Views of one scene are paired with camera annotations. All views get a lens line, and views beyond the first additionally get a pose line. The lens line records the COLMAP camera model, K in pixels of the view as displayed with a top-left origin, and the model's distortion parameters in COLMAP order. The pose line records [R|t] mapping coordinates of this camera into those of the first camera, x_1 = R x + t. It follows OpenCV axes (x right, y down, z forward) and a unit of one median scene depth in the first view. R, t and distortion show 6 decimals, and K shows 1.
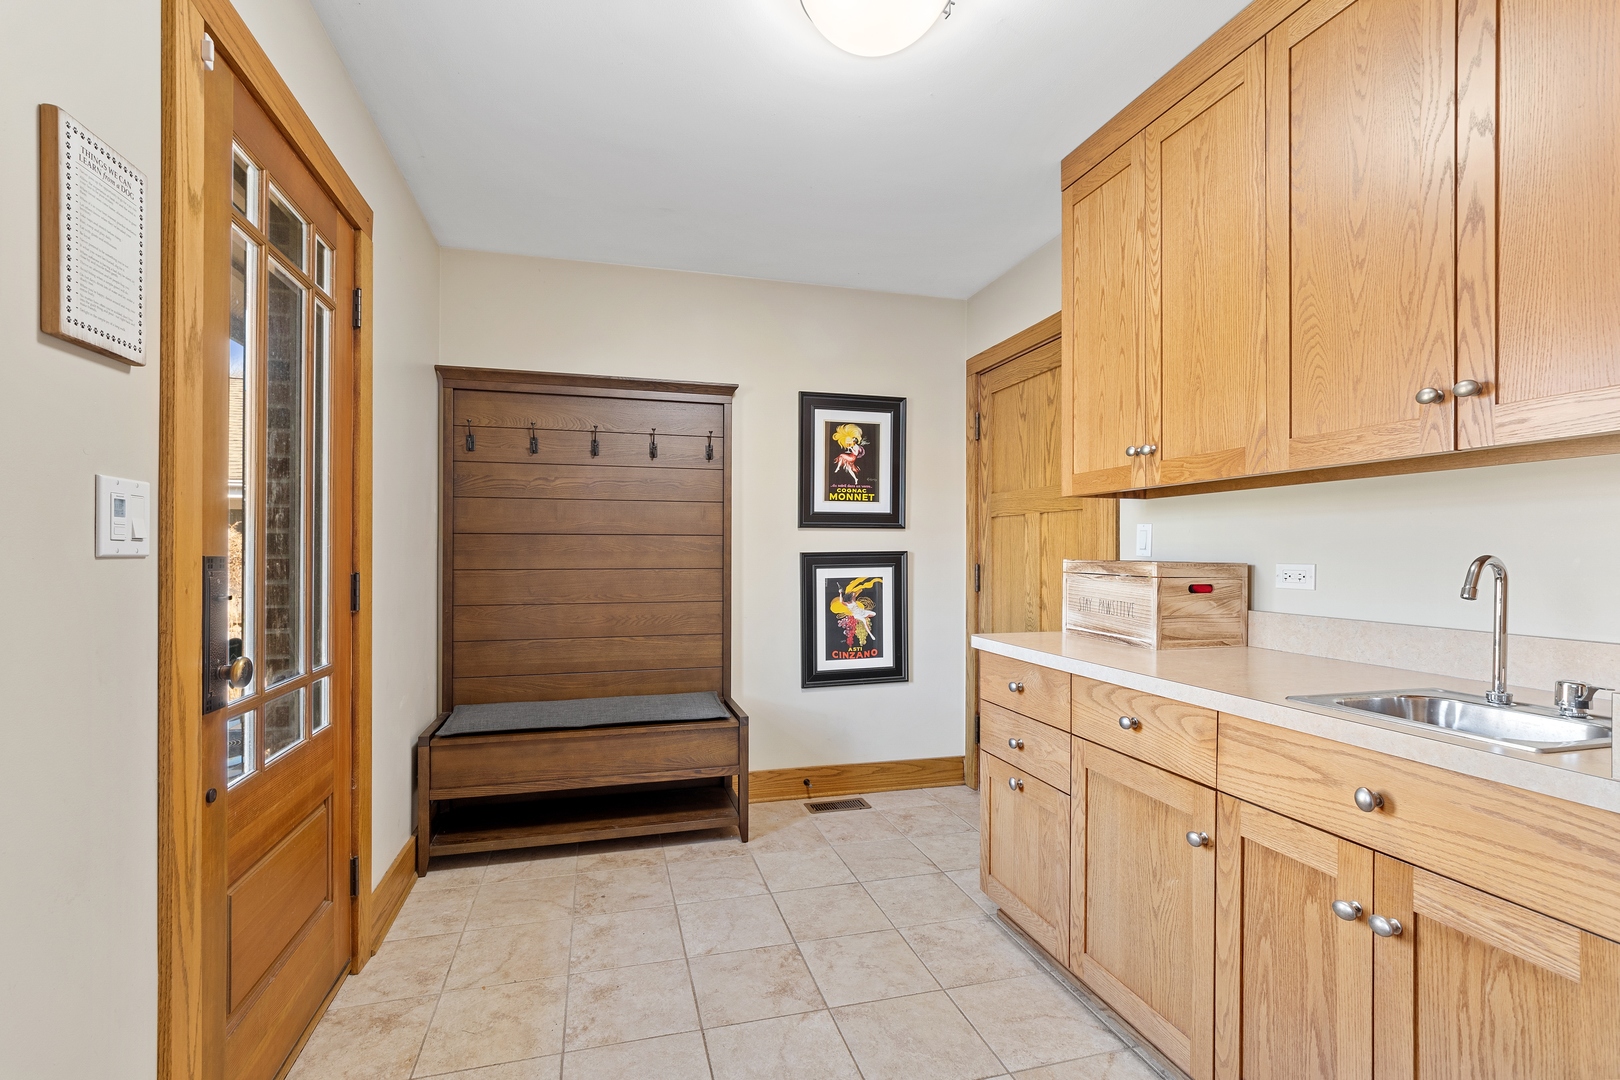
lens RADIAL K [[707.6, 0, 809.6], [0, 707.6, 543.8], [0, 0, 1]] dist [-0.000943, 0.000013]
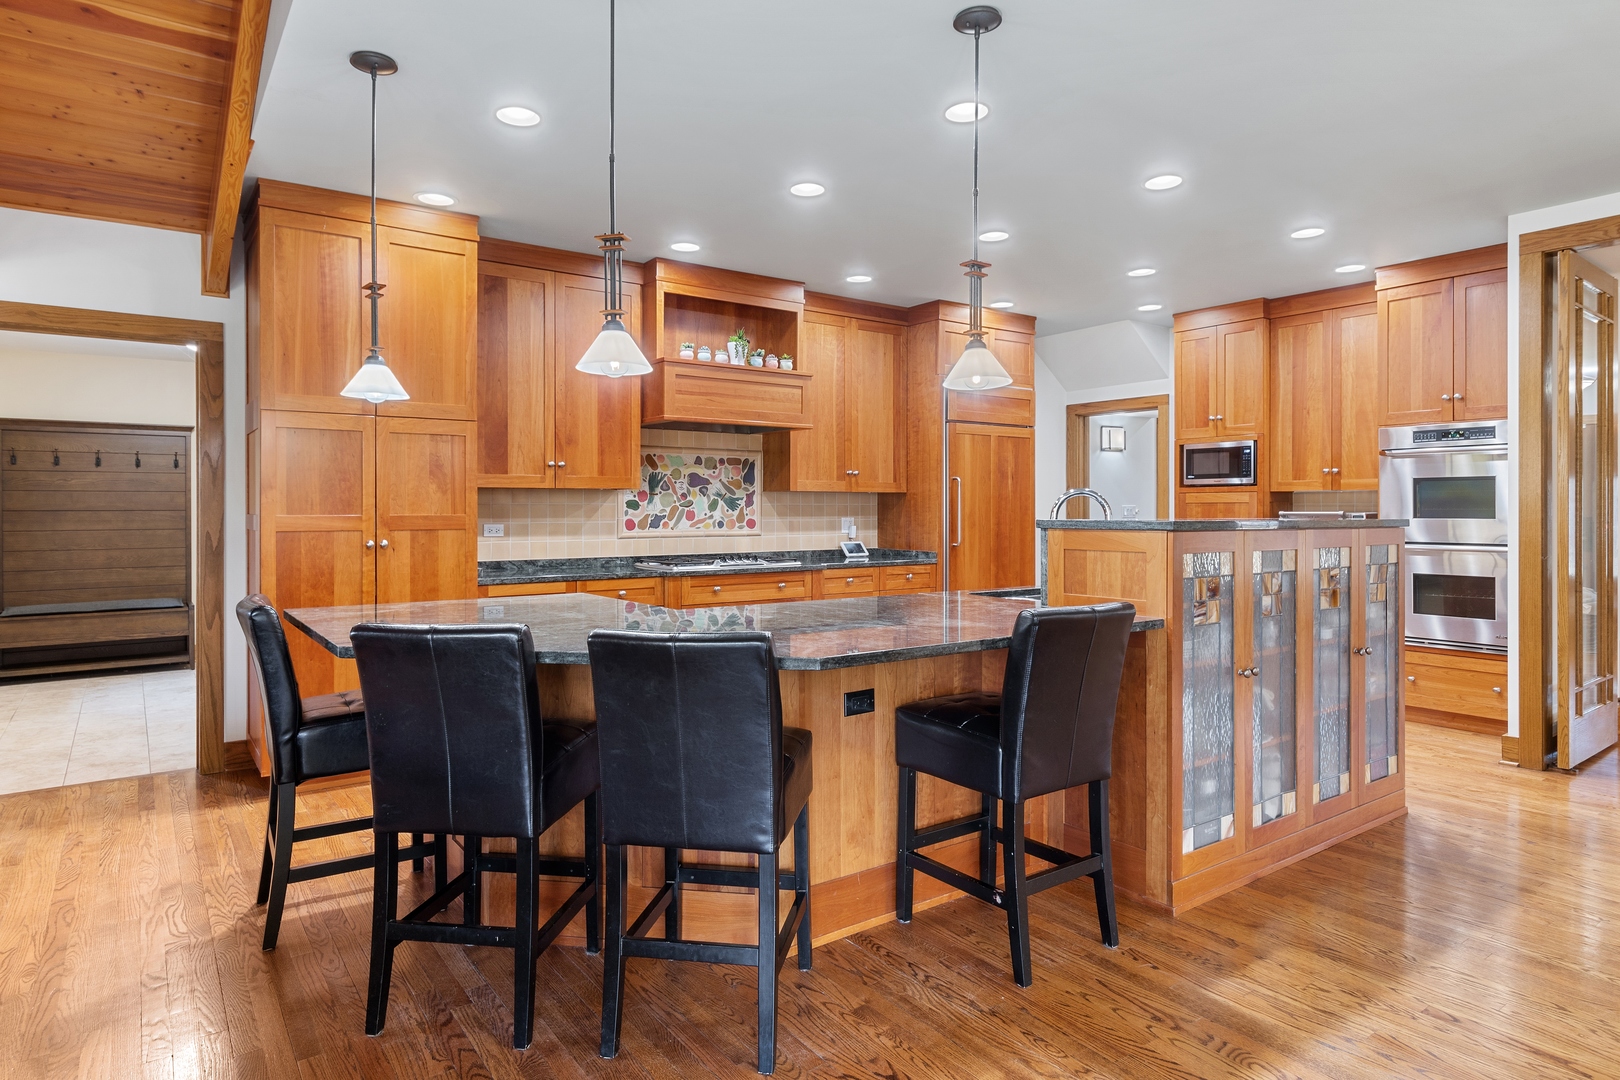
lens RADIAL K [[912.8, 0, 805.2], [0, 912.8, 511.2], [0, 0, 1]] dist [0.001092, -0.000138]
pose [[0.939771, -0.005830, 0.341755, 0.578857], [0.003443, 0.999965, 0.007591, -0.022827], [-0.341788, -0.005957, 0.939758, -1.756975]]
